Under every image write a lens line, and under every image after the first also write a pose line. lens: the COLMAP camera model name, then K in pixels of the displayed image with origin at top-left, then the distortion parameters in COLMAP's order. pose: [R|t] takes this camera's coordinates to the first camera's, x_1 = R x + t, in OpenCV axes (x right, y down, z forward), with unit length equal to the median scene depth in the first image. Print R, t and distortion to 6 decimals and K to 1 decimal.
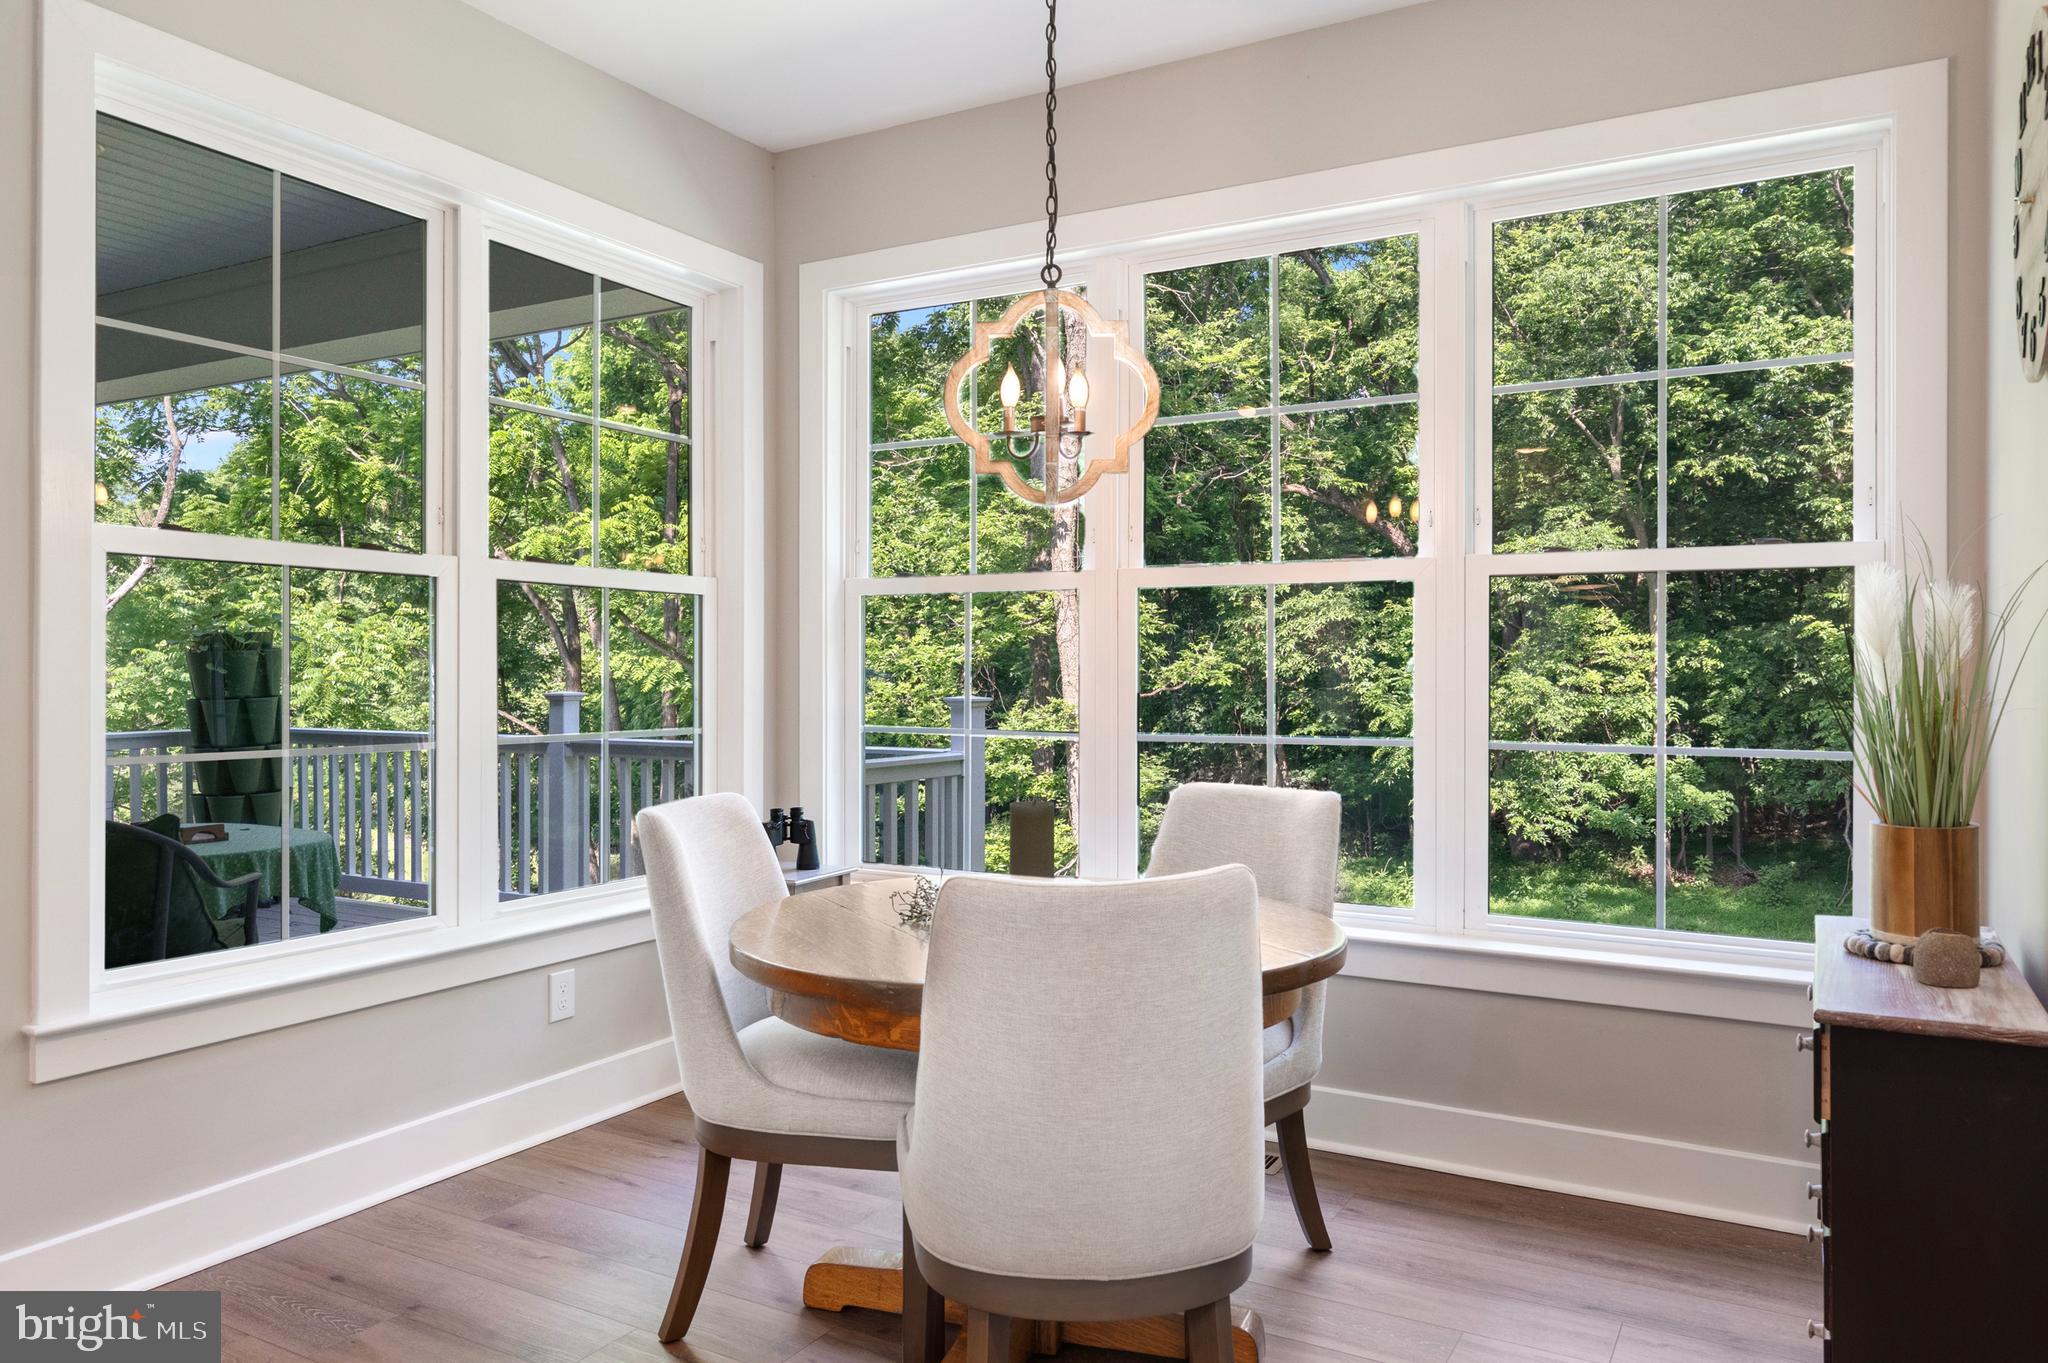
lens RADIAL K [[1397.9, 0, 1037.4], [0, 1397.9, 676.9], [0, 0, 1]] dist [0.014577, 0.000010]
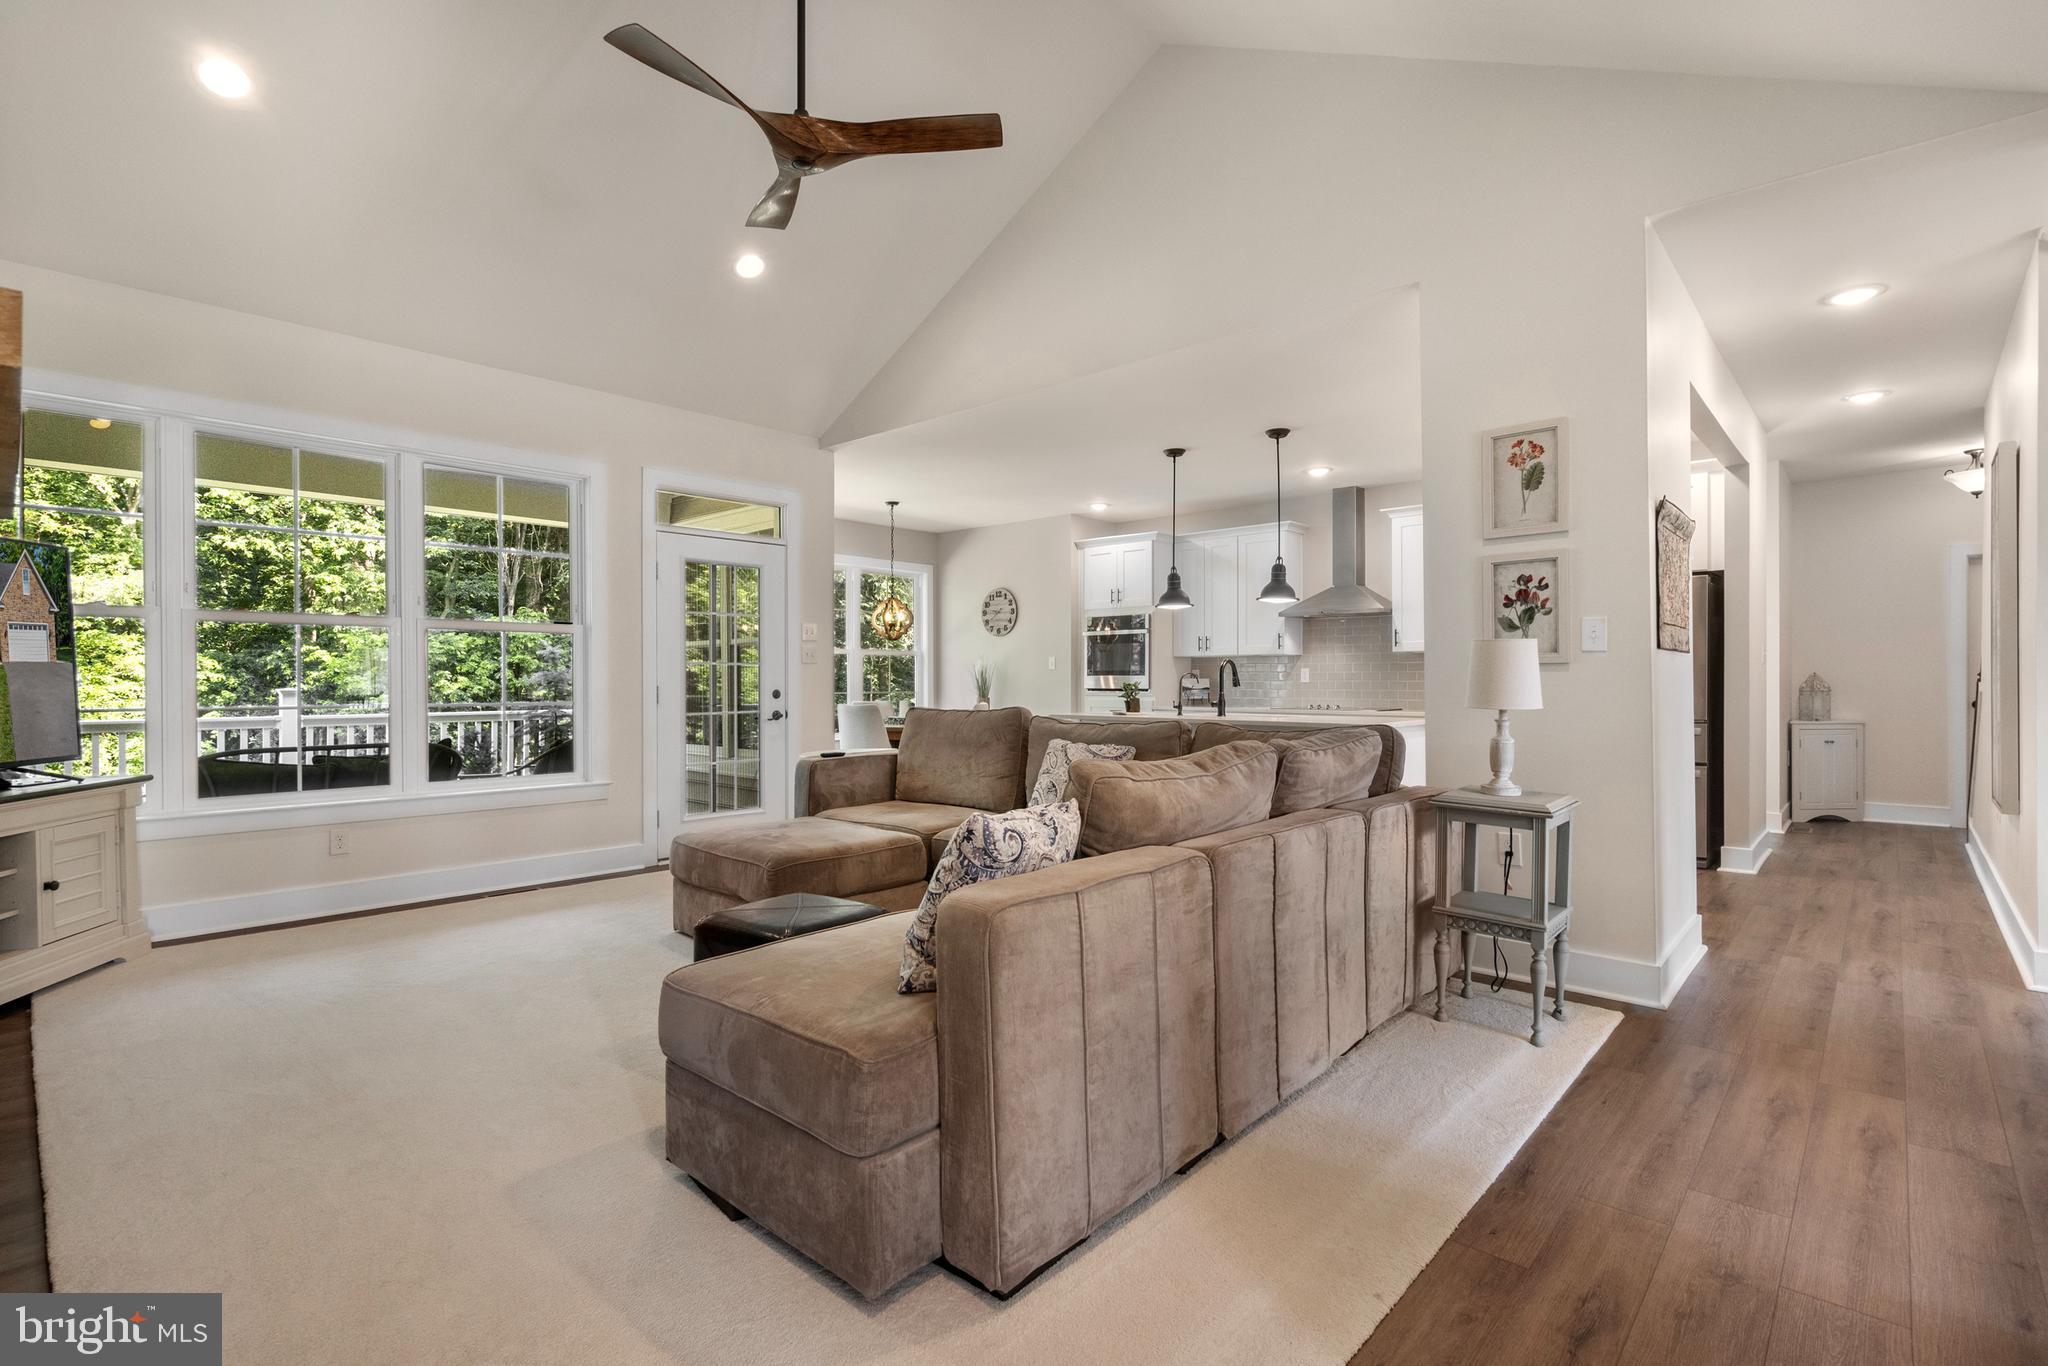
lens RADIAL K [[958.7, 0, 1003.9], [0, 958.7, 686.3], [0, 0, 1]] dist [-0.004483, 0.002573]
pose [[0.246324, -0.007599, 0.969158, -0.294074], [0.008450, 0.999948, 0.005692, 0.001848], [-0.969151, 0.006787, 0.246376, -0.022321]]
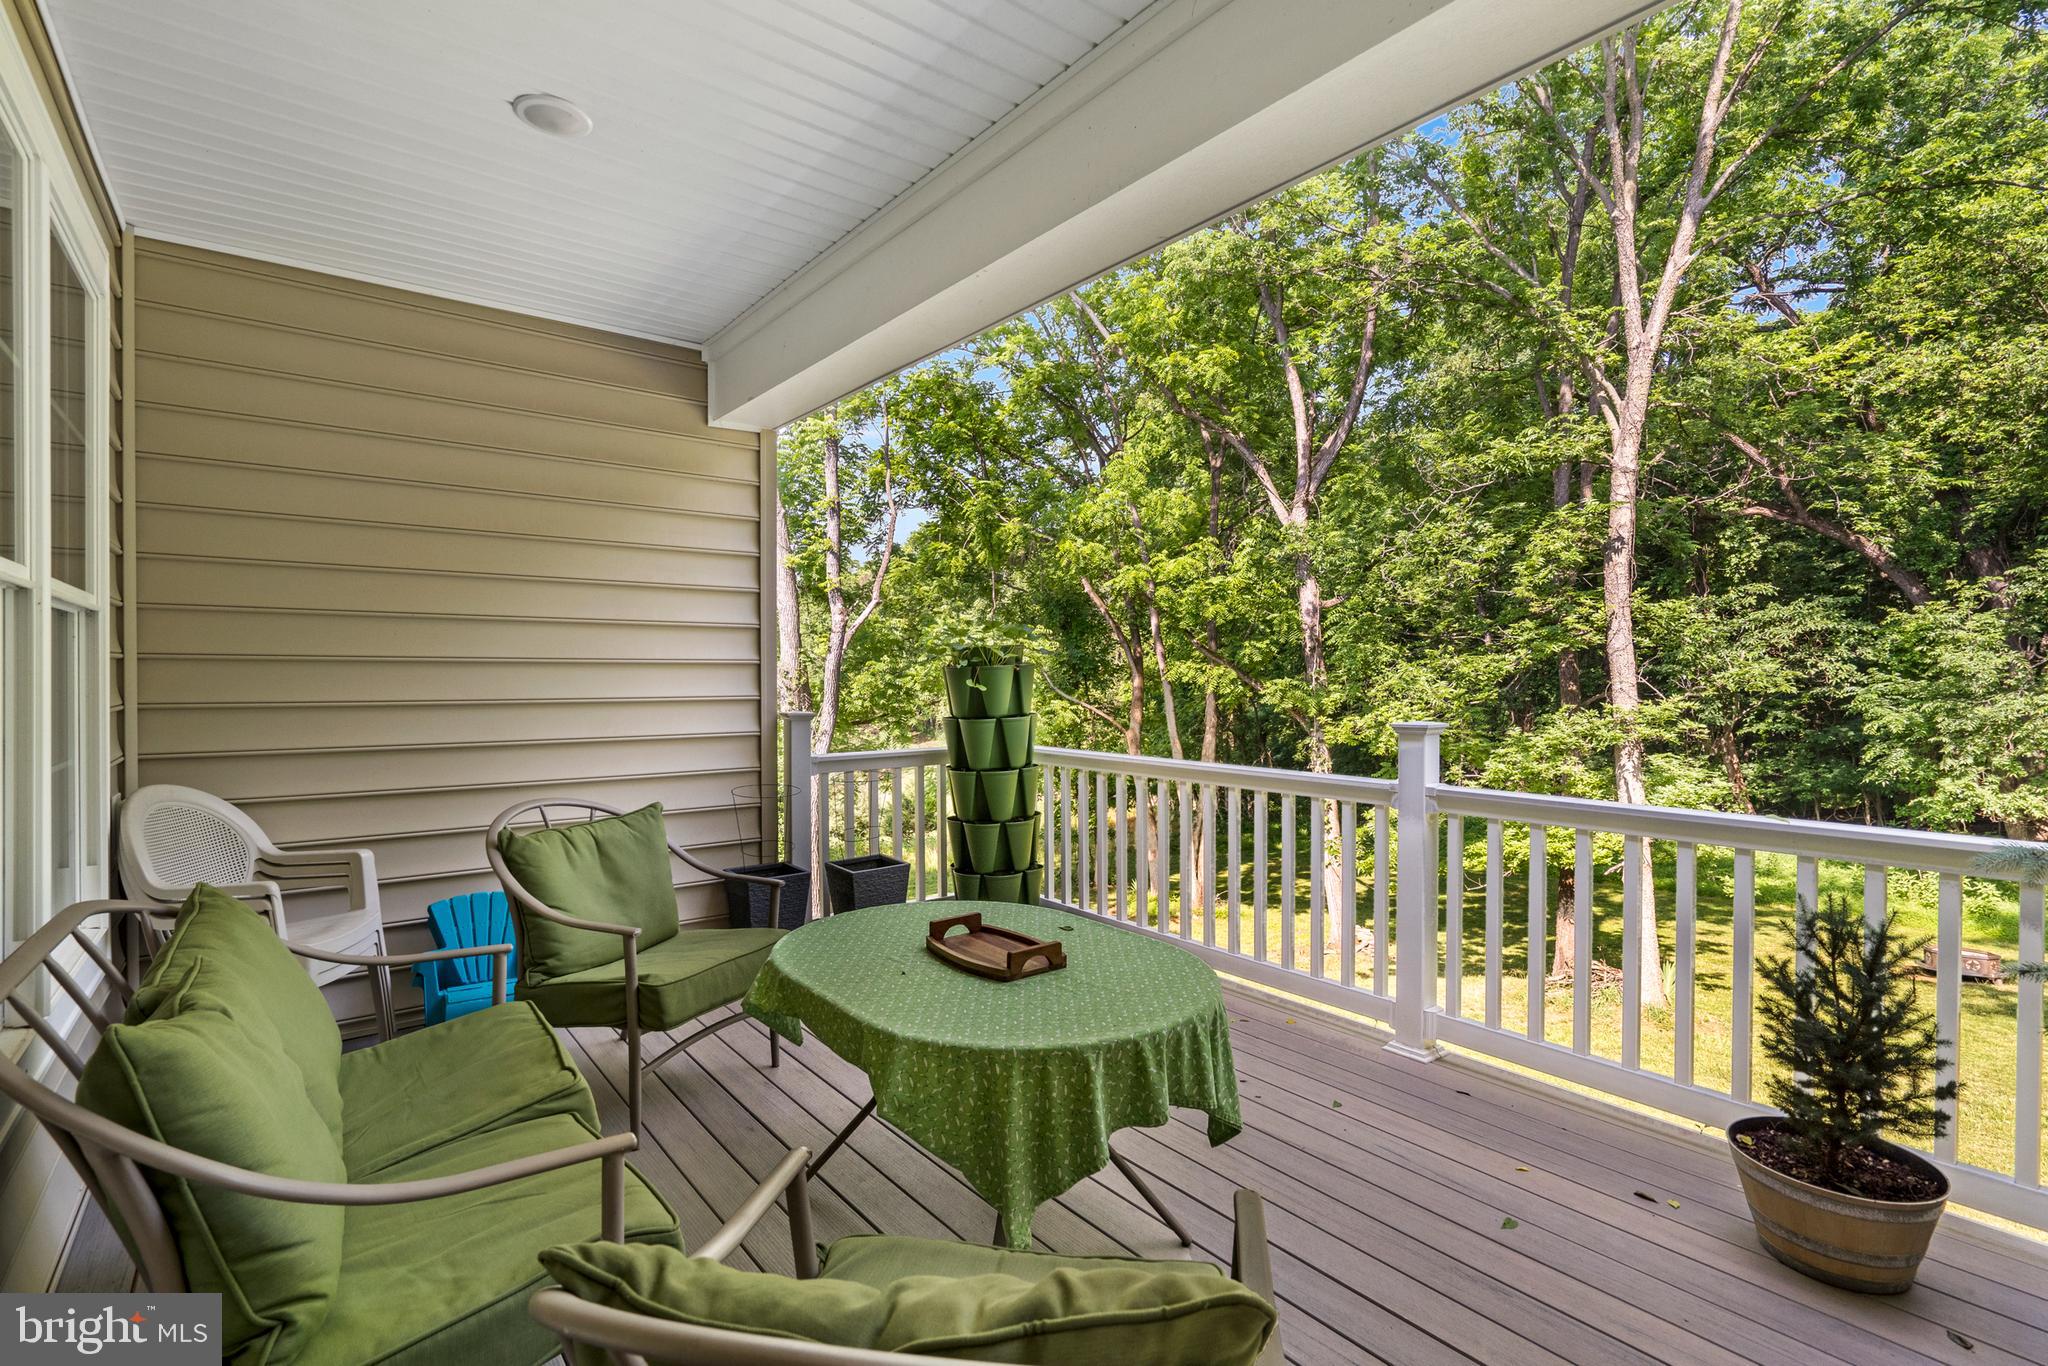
lens RADIAL K [[958.7, 0, 1028.9], [0, 958.7, 681.5], [0, 0, 1]] dist [-0.004483, 0.002573]
pose [[0.924443, 0.003391, -0.381306, -0.079637], [-0.001916, 0.999989, 0.004248, -0.002780], [0.381317, -0.003196, 0.924439, 0.110721]]
